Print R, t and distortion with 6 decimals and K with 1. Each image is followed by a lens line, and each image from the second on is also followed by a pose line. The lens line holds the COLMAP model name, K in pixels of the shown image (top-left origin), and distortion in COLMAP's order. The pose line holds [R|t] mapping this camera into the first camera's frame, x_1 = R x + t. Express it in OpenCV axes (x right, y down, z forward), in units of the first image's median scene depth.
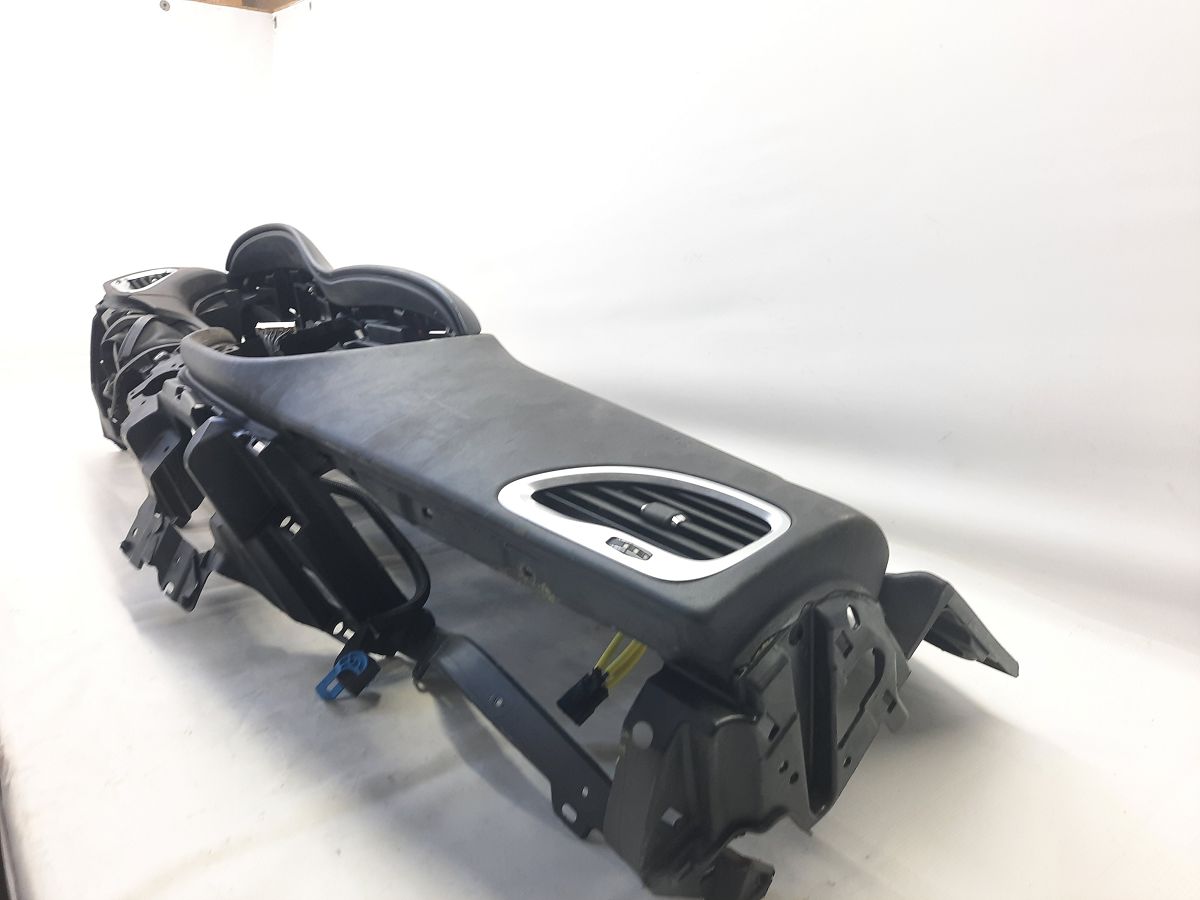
lens RADIAL K [[869.7, 0, 599.2], [0, 869.7, 445.2], [0, 0, 1]] dist [0.000456, -0.030337]
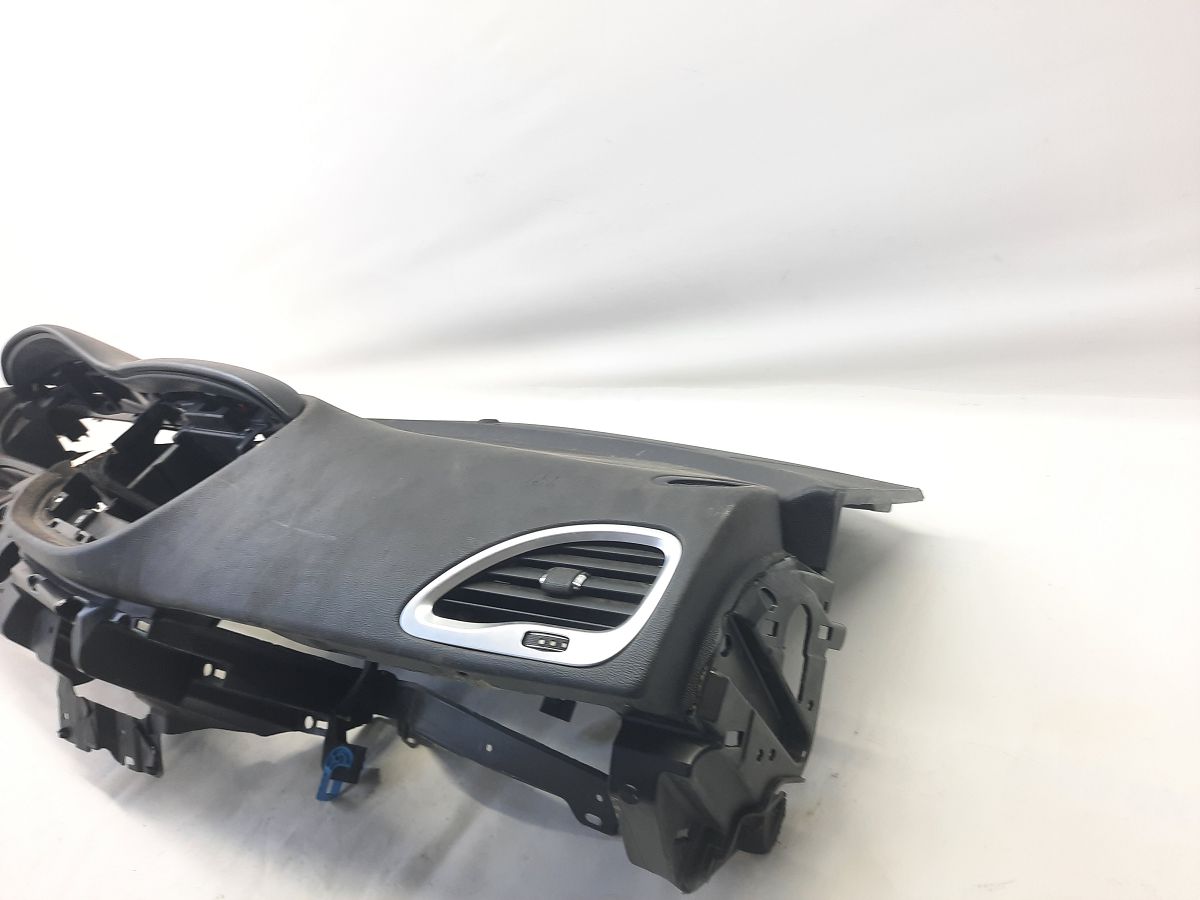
lens RADIAL K [[869.7, 0, 608.9], [0, 869.7, 455.5], [0, 0, 1]] dist [0.000456, -0.030337]
pose [[0.907276, -0.413405, 0.077107, 0.073237], [0.389357, 0.895054, 0.217436, -0.172117], [-0.158904, -0.167253, 0.973024, 0.030579]]
